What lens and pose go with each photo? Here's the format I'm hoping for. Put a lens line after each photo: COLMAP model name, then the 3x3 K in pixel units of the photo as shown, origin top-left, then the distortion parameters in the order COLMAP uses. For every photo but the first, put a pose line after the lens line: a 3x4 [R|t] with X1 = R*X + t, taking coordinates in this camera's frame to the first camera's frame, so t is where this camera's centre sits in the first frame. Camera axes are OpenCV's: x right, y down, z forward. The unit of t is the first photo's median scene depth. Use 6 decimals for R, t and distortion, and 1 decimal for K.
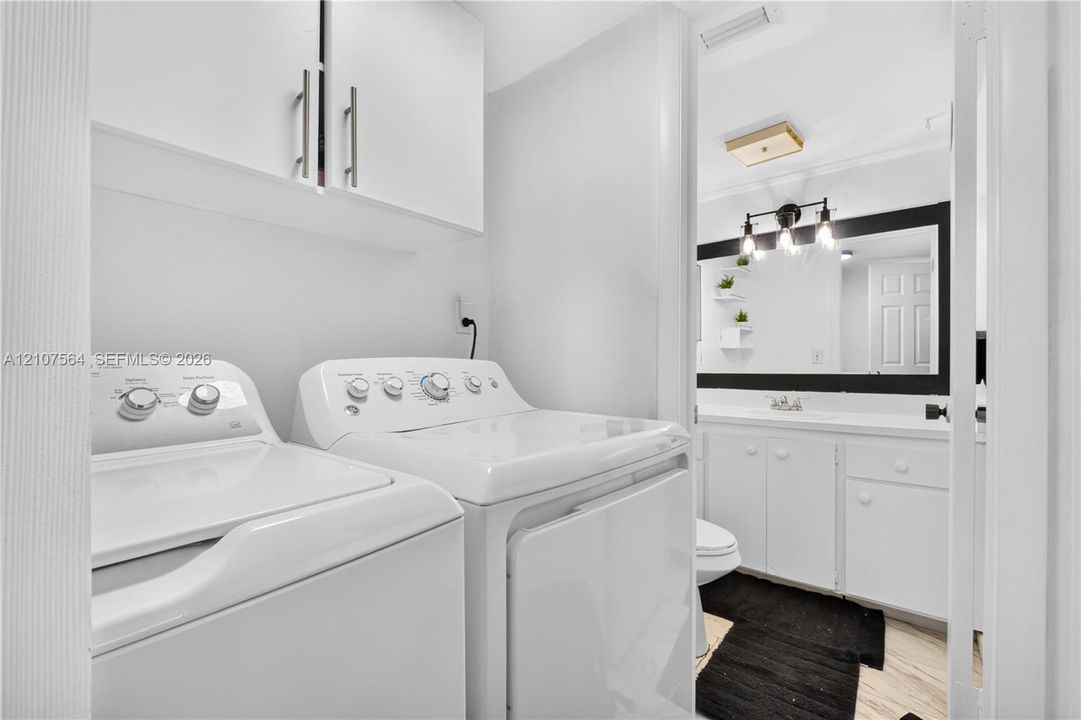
lens RADIAL K [[461.0, 0, 541.6], [0, 461.0, 361.8], [0, 0, 1]] dist [-0.002681, -0.000267]
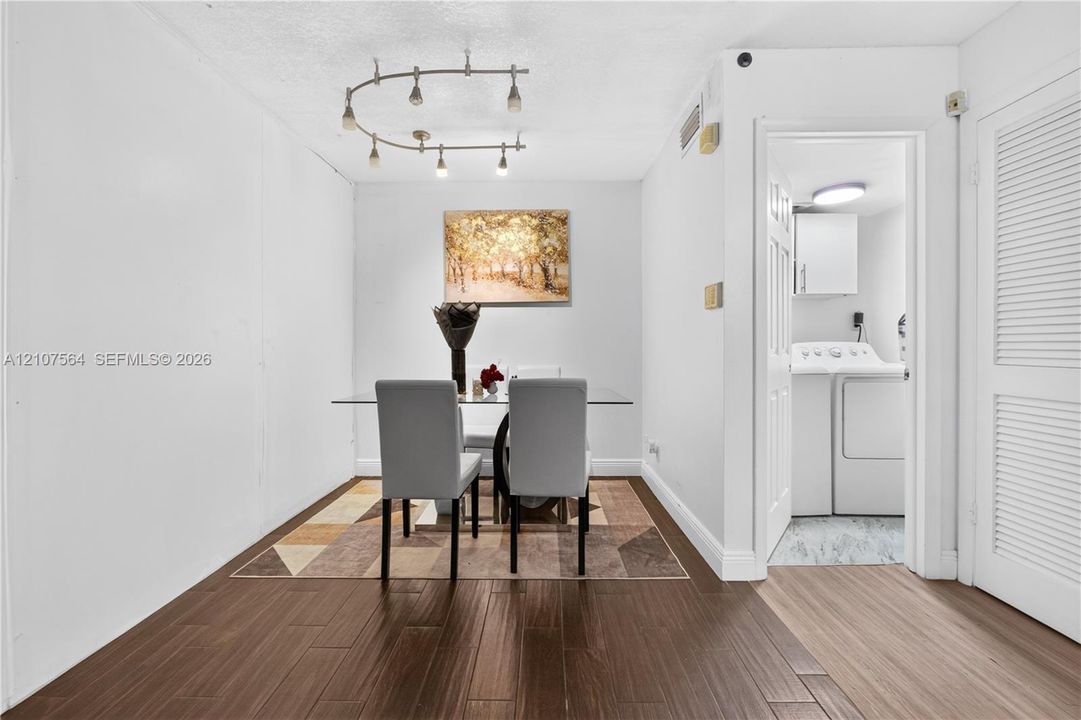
lens RADIAL K [[454.6, 0, 540.3], [0, 454.6, 353.4], [0, 0, 1]] dist [-0.002112, -0.000458]
pose [[0.625414, 0.004482, -0.780280, 0.822437], [0.006662, 0.999916, 0.011084, 0.018440], [0.780265, -0.012131, 0.625332, -2.179322]]
